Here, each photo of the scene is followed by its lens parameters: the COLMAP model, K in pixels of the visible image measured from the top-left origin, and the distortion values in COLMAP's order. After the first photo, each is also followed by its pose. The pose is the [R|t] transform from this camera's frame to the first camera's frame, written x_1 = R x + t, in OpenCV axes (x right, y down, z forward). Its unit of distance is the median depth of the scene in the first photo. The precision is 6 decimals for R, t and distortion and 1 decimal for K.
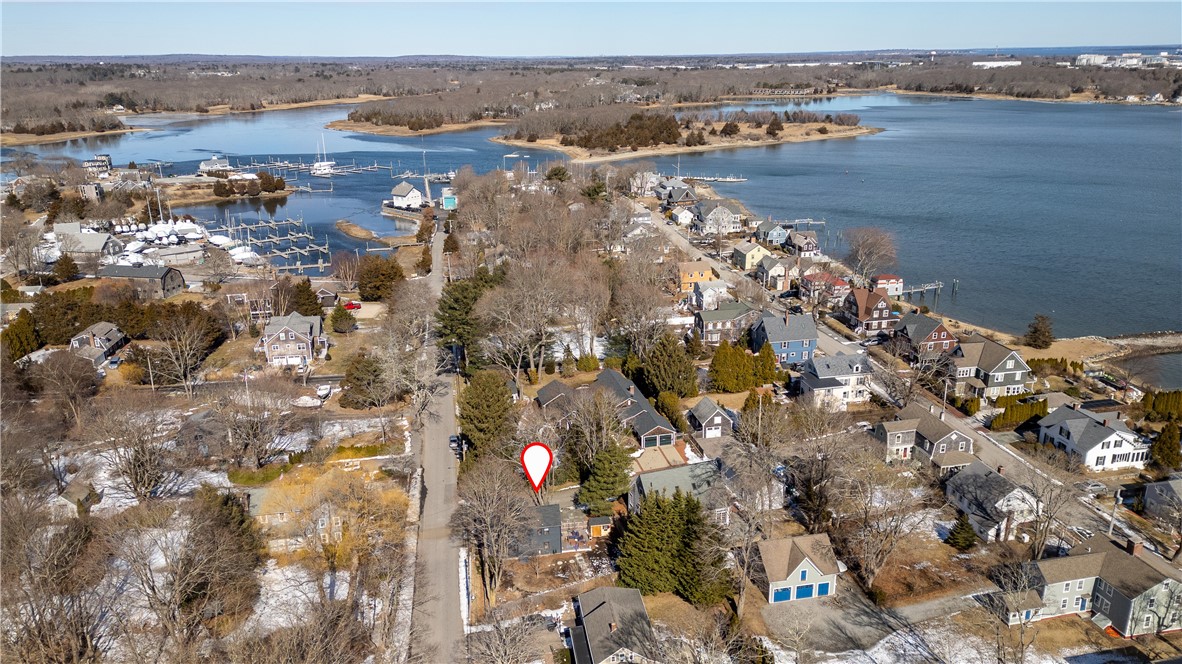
lens RADIAL K [[822.6, 0, 591.0], [0, 822.6, 332.0], [0, 0, 1]] dist [0.086792, -0.096738]
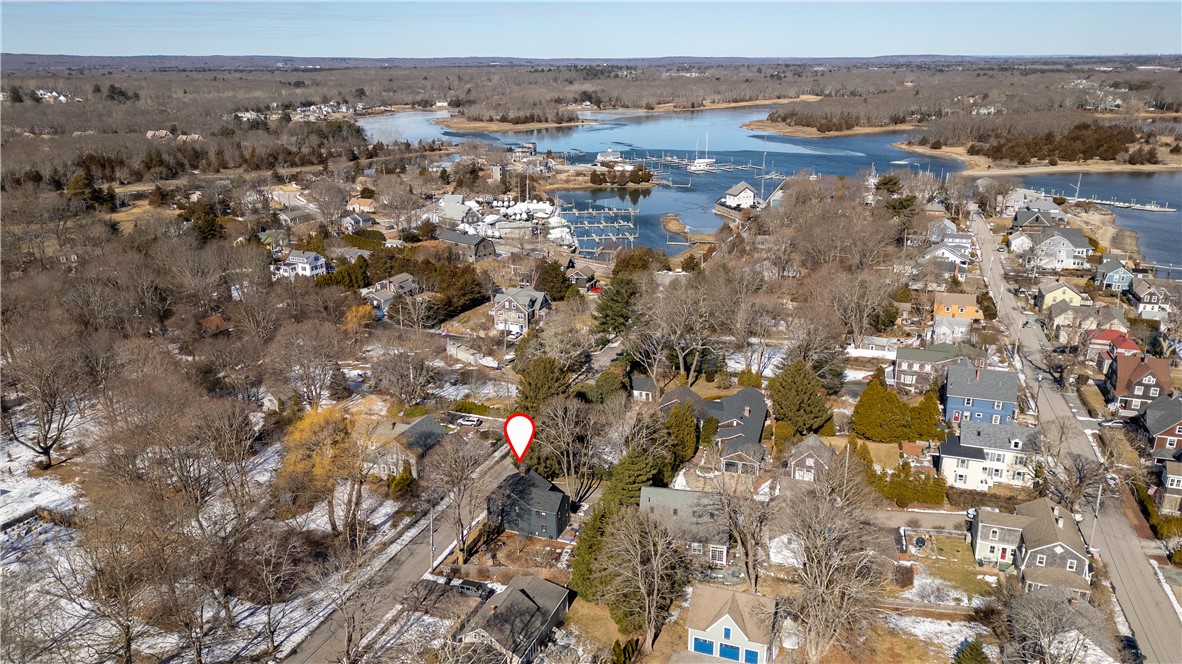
lens RADIAL K [[822.6, 0, 591.0], [0, 822.6, 332.0], [0, 0, 1]] dist [0.086792, -0.096738]
pose [[0.858594, 0.164449, -0.485564, 0.103511], [-0.164811, 0.985417, 0.042310, -0.009075], [0.485441, 0.043699, 0.873176, 0.024512]]
